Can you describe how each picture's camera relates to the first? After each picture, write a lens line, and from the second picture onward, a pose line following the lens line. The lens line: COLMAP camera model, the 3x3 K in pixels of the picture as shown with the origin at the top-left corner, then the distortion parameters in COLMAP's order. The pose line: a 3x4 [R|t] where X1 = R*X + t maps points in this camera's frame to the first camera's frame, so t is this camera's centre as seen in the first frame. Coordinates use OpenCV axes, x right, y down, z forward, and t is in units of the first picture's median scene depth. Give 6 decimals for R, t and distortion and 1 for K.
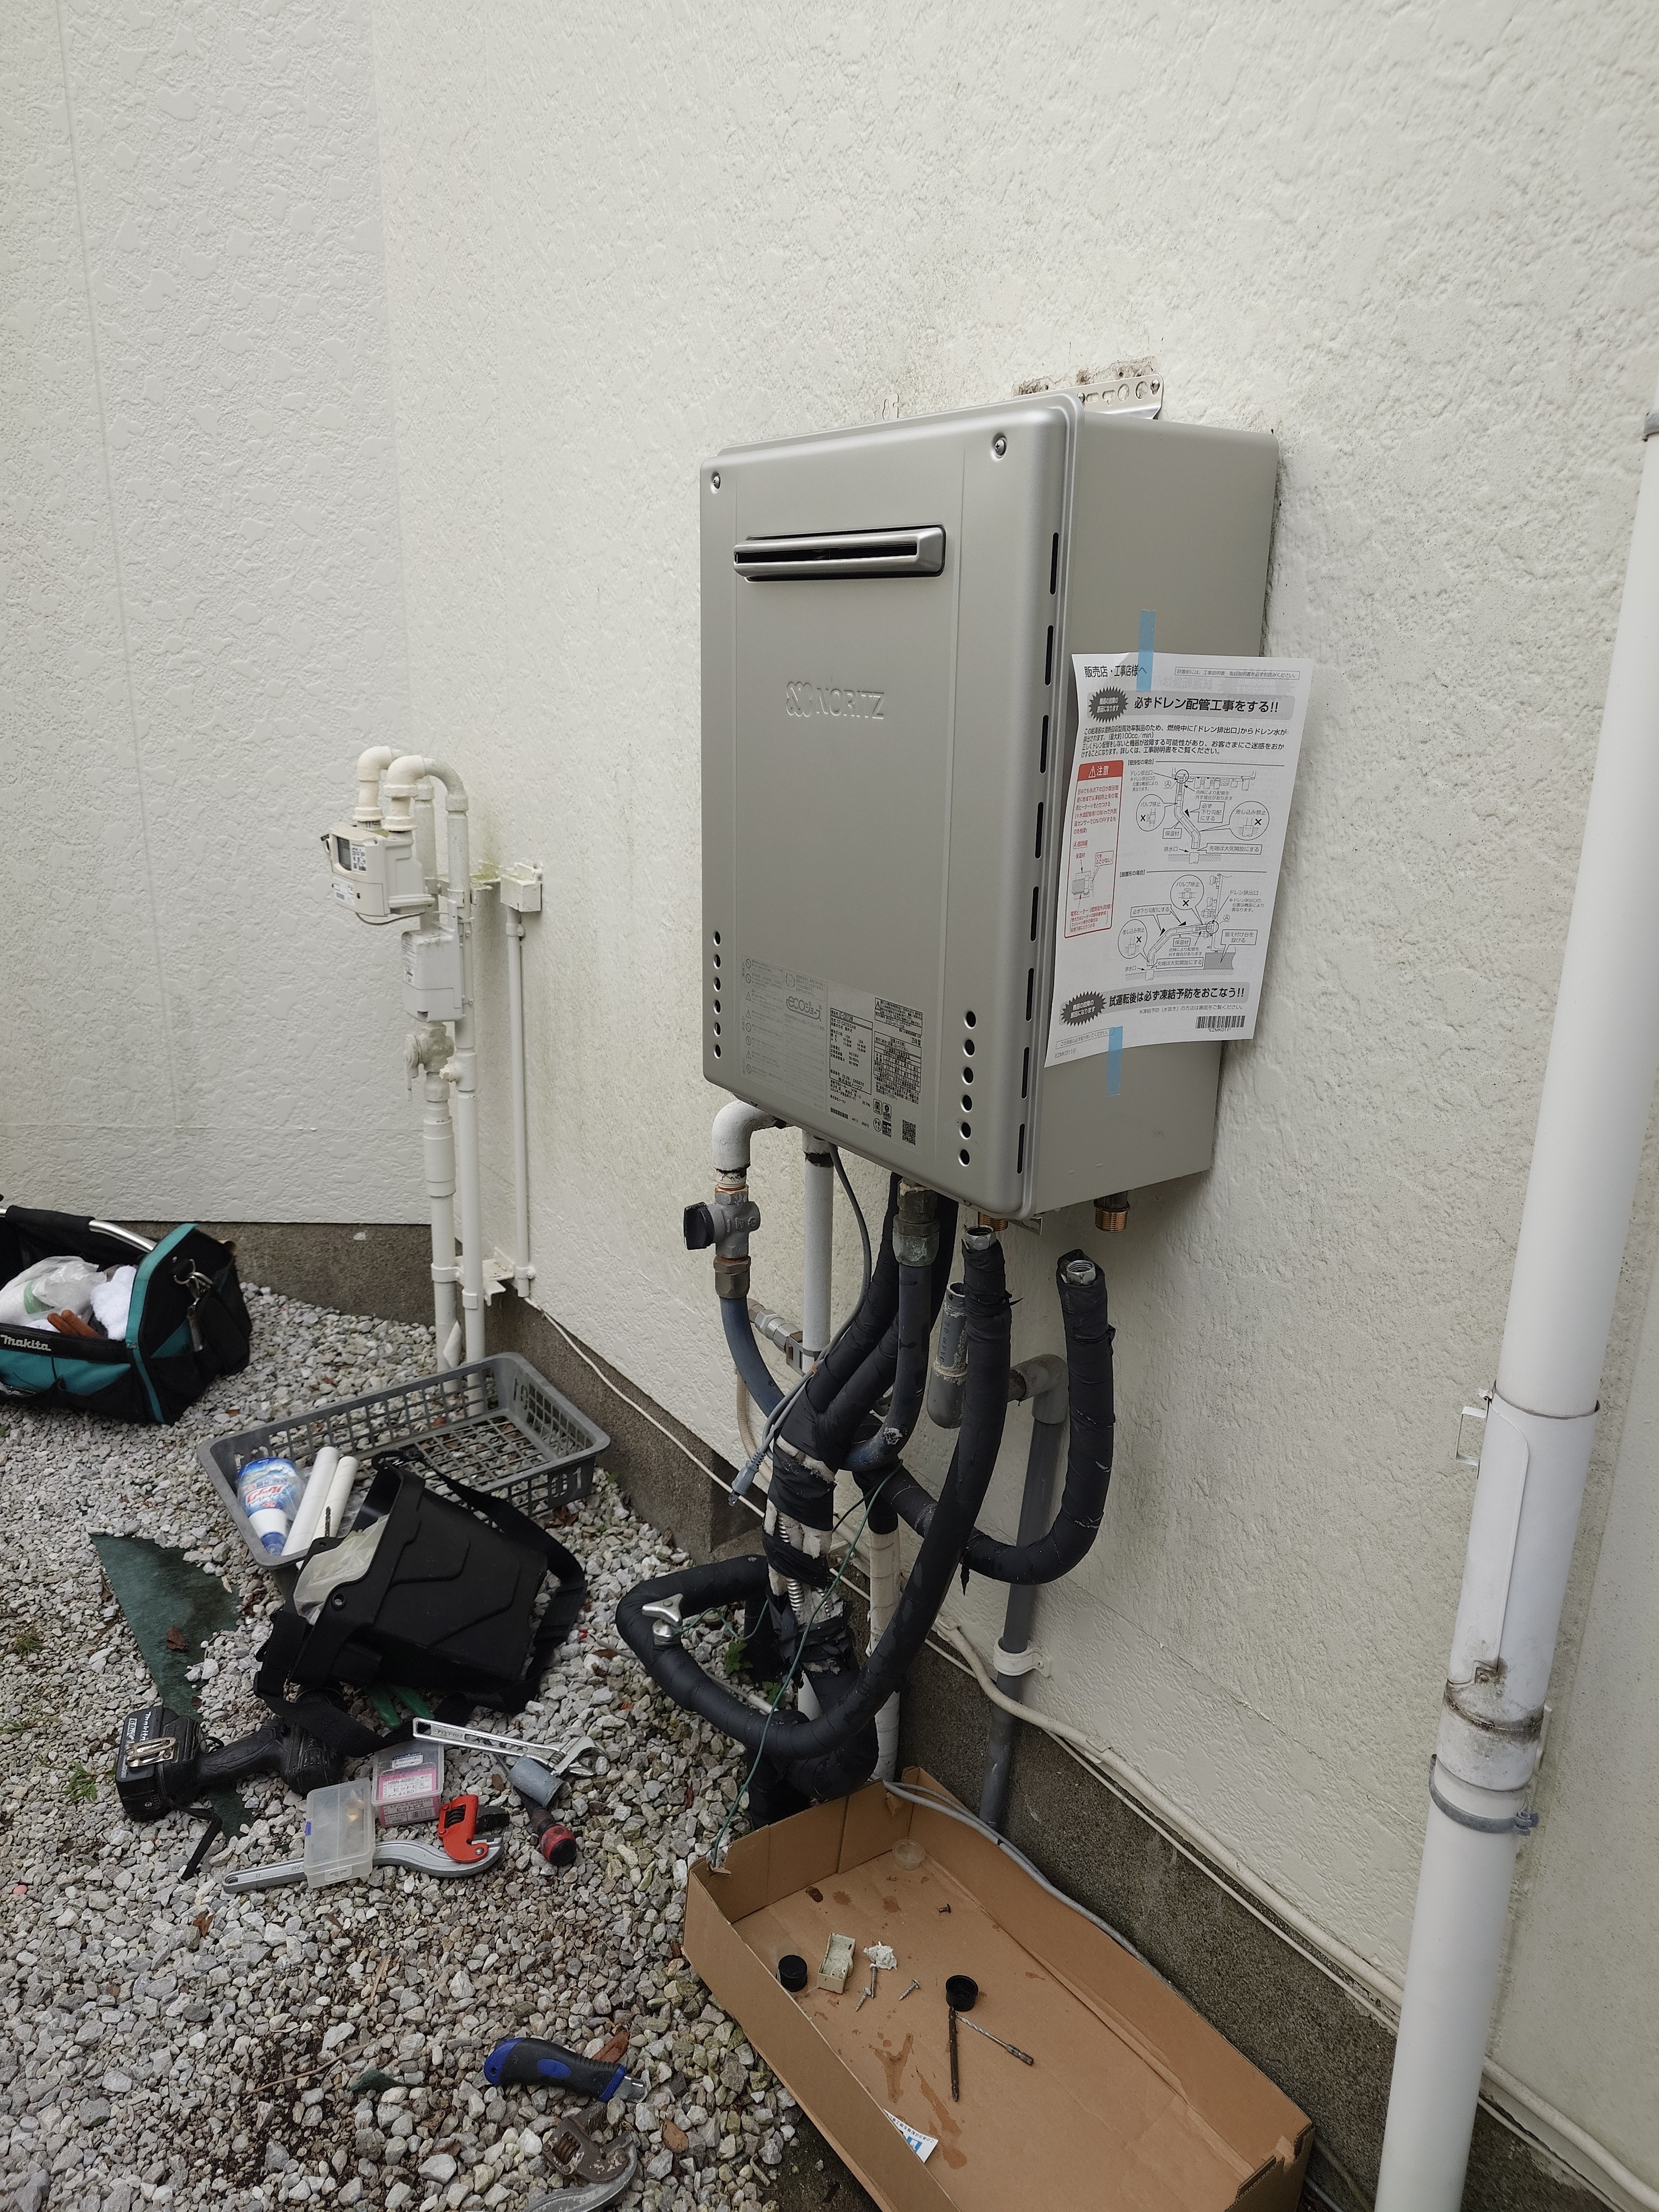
lens RADIAL K [[1562.2, 0, 823.6], [0, 1562.2, 1099.0], [0, 0, 1]] dist [0.006182, -0.005080]
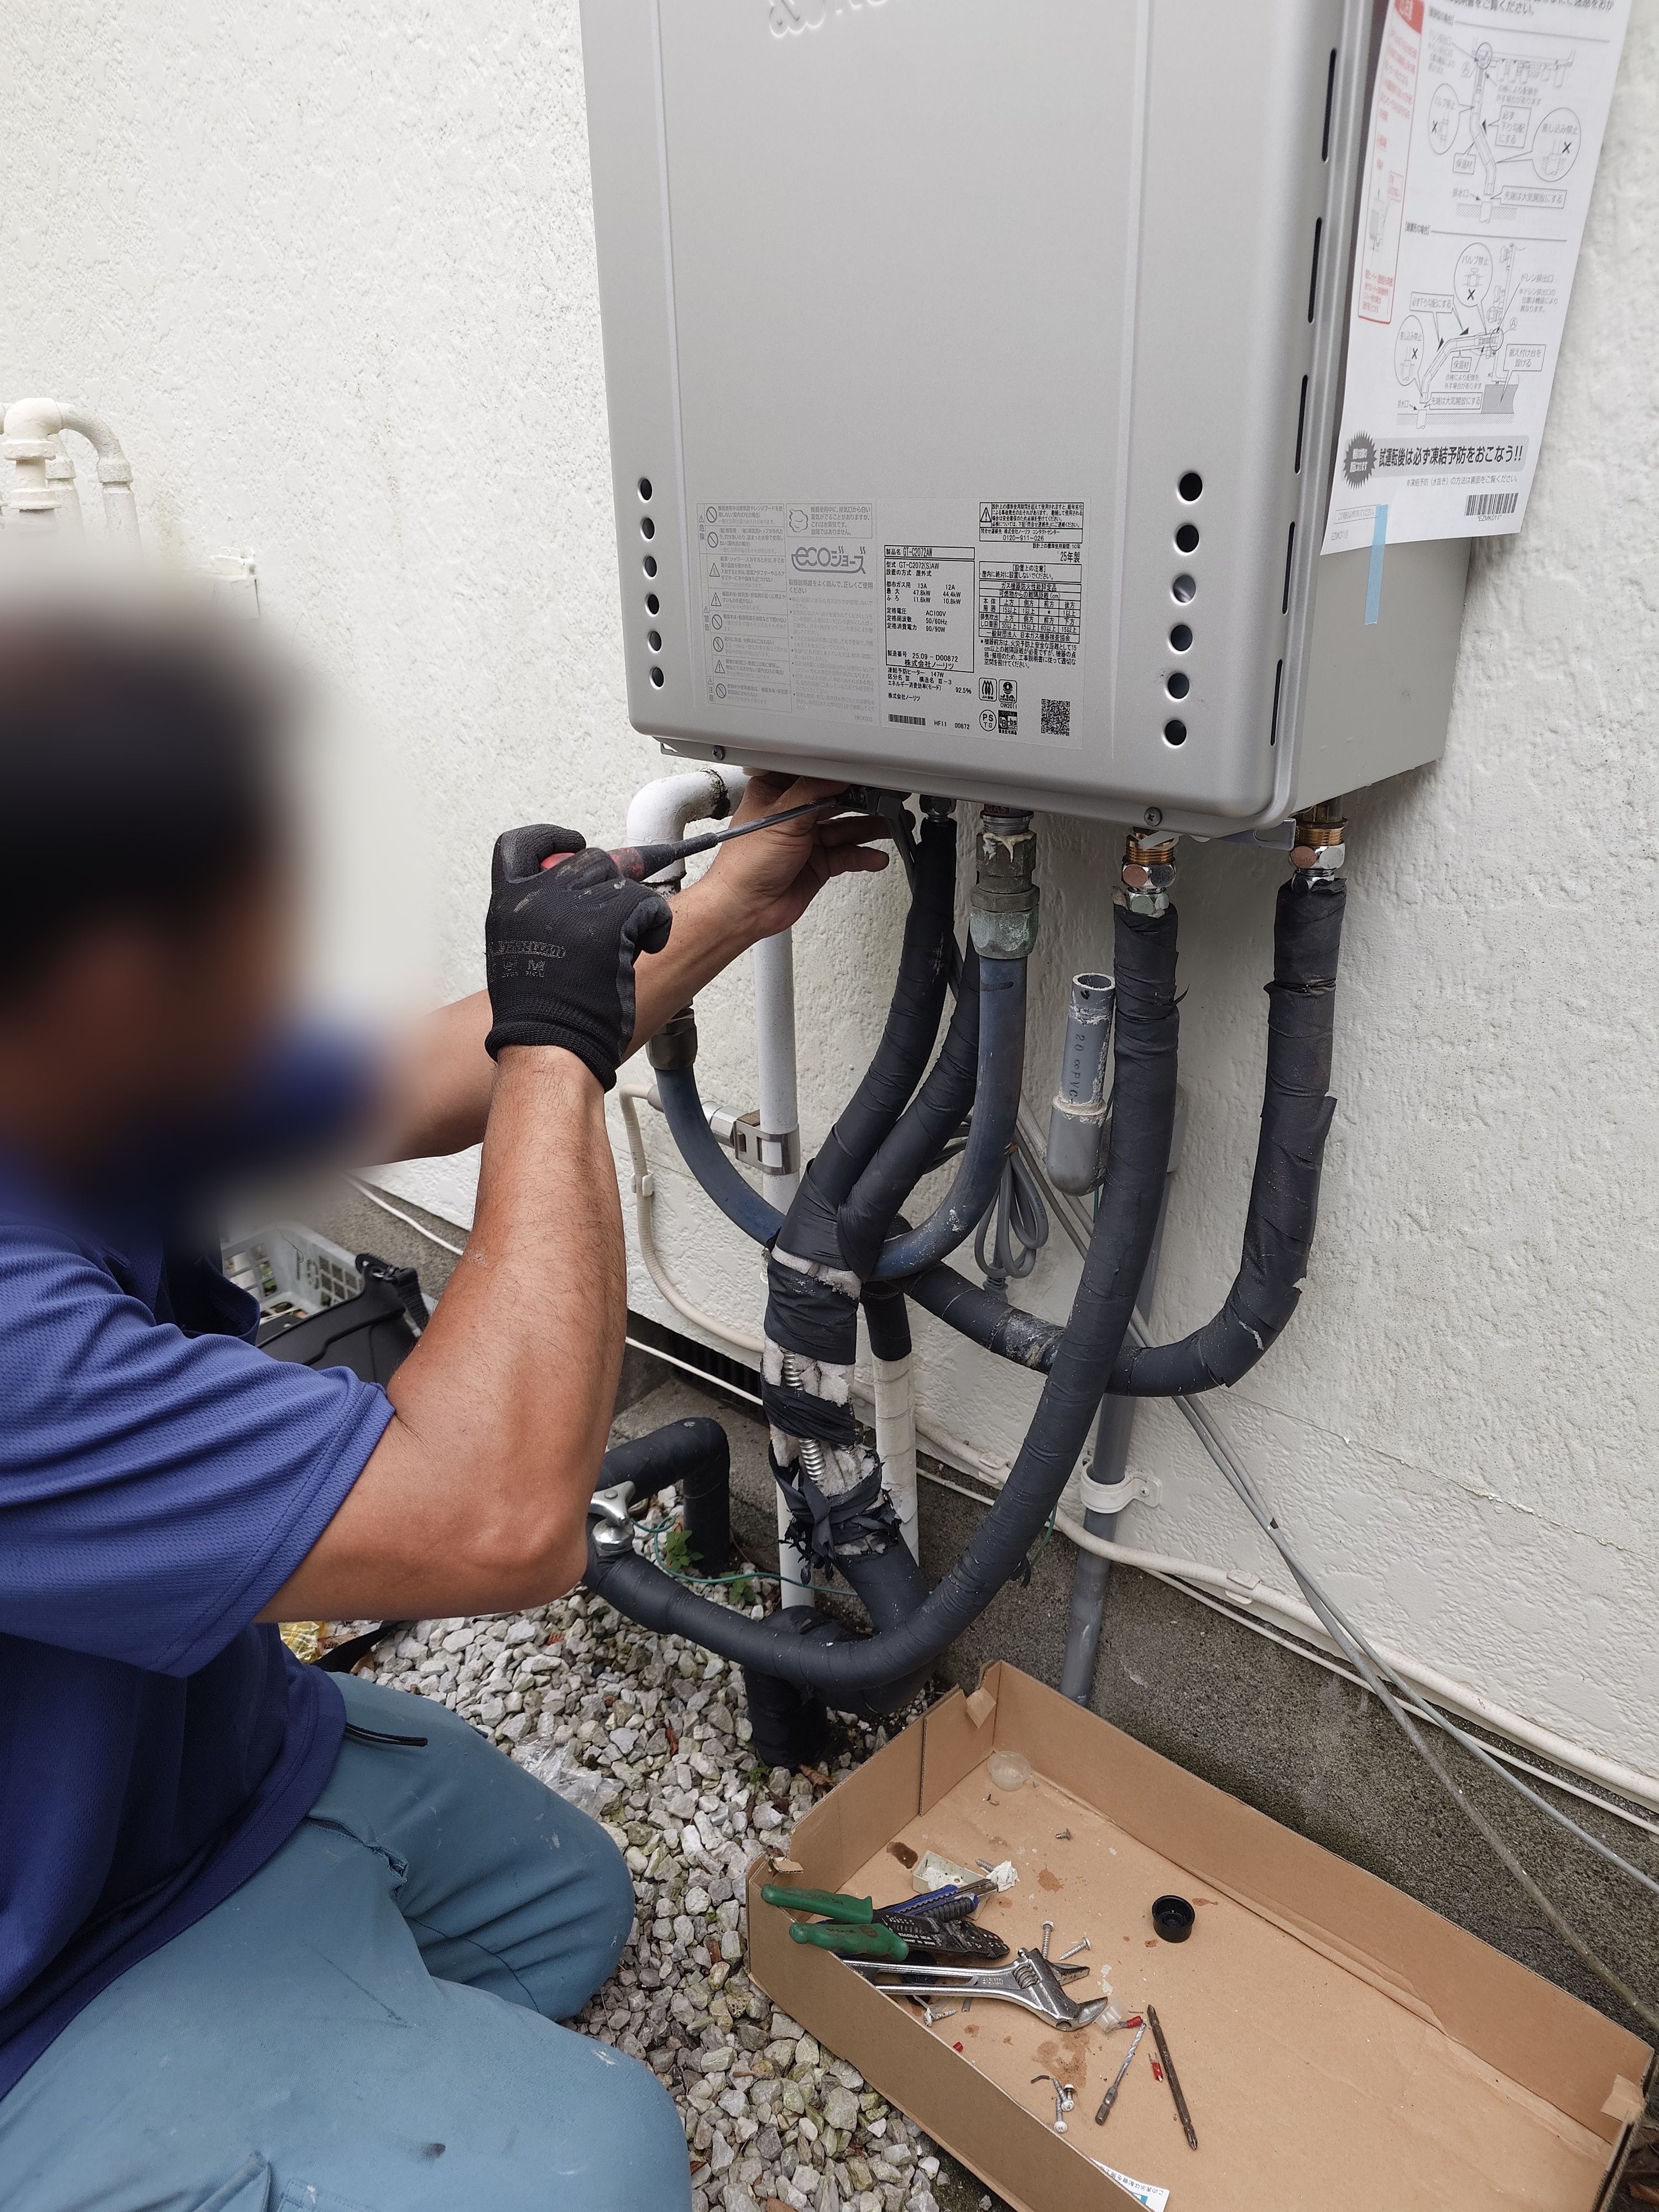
lens RADIAL K [[1562.2, 0, 825.7], [0, 1562.2, 1101.1], [0, 0, 1]] dist [0.006182, -0.005080]
pose [[0.972395, -0.124518, 0.197340, -0.158778], [0.104534, 0.988566, 0.108672, 0.085441], [-0.208615, -0.085044, 0.974293, 0.351434]]
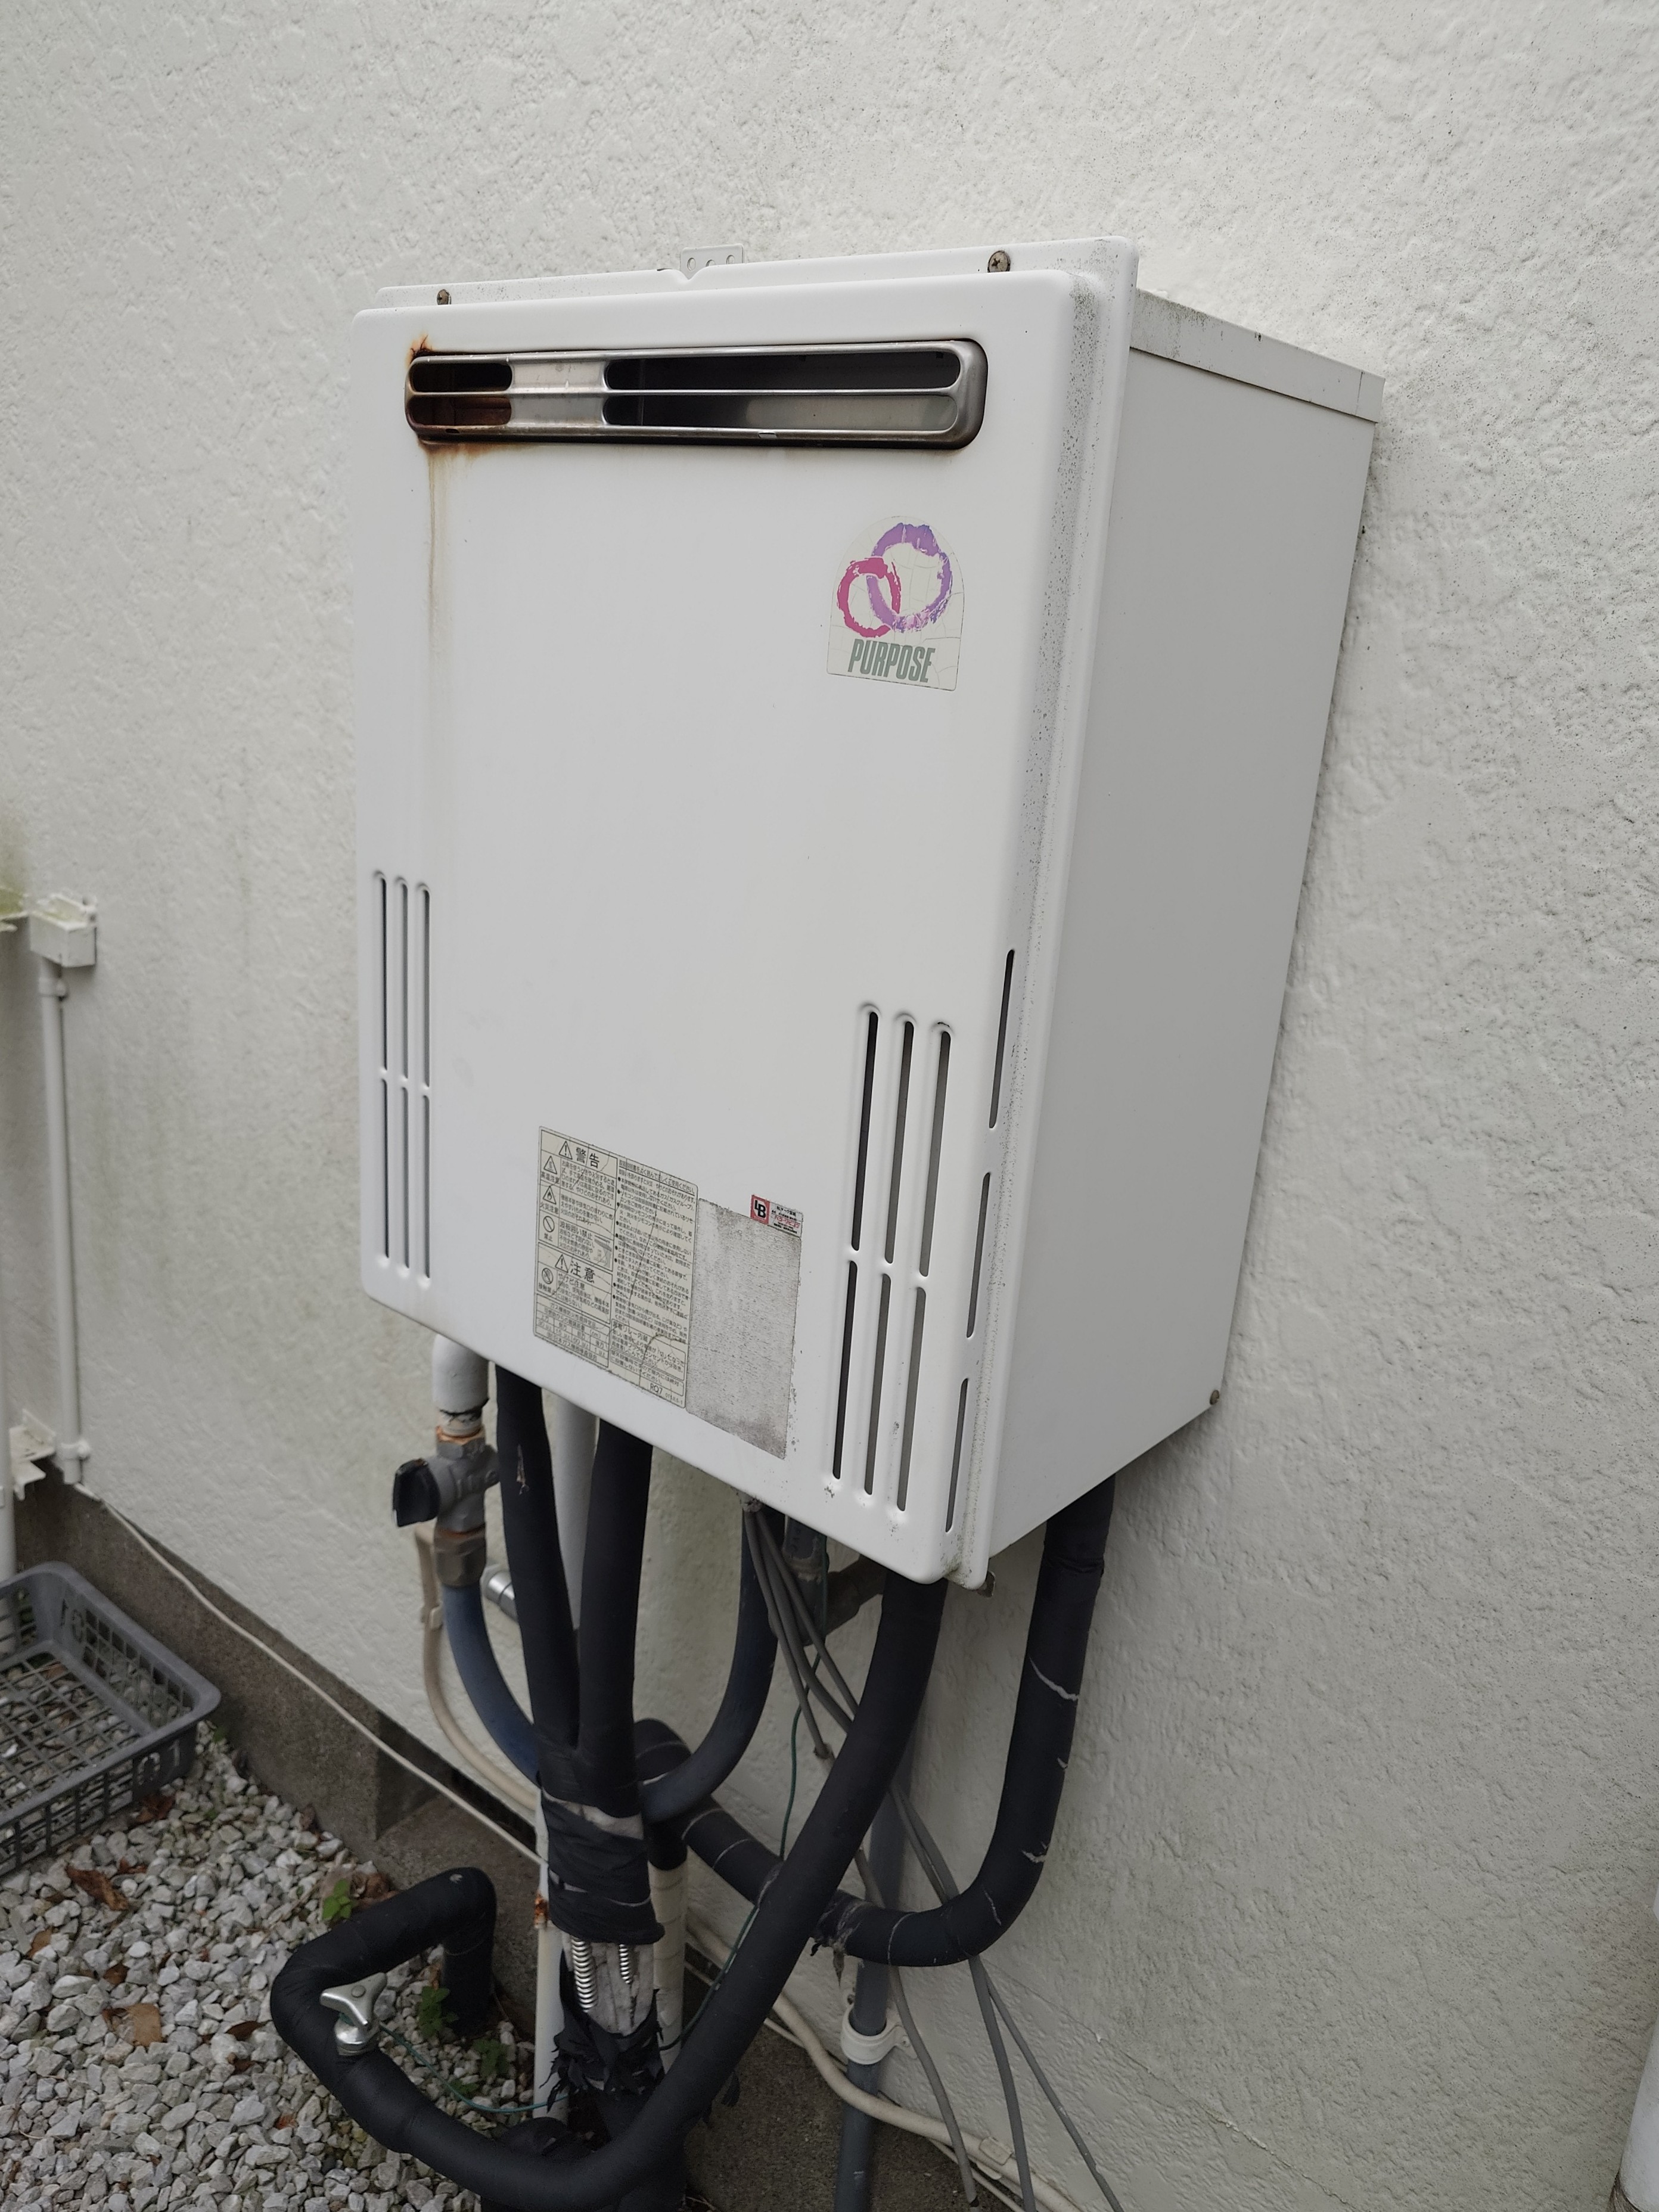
lens RADIAL K [[1694.2, 0, 825.9], [0, 1694.2, 1093.9], [0, 0, 1]] dist [0.001468, -0.001216]
pose [[0.961286, -0.024799, 0.274436, -0.123680], [0.017316, 0.999410, 0.029657, -0.130841], [-0.275010, -0.023756, 0.961148, 0.280896]]
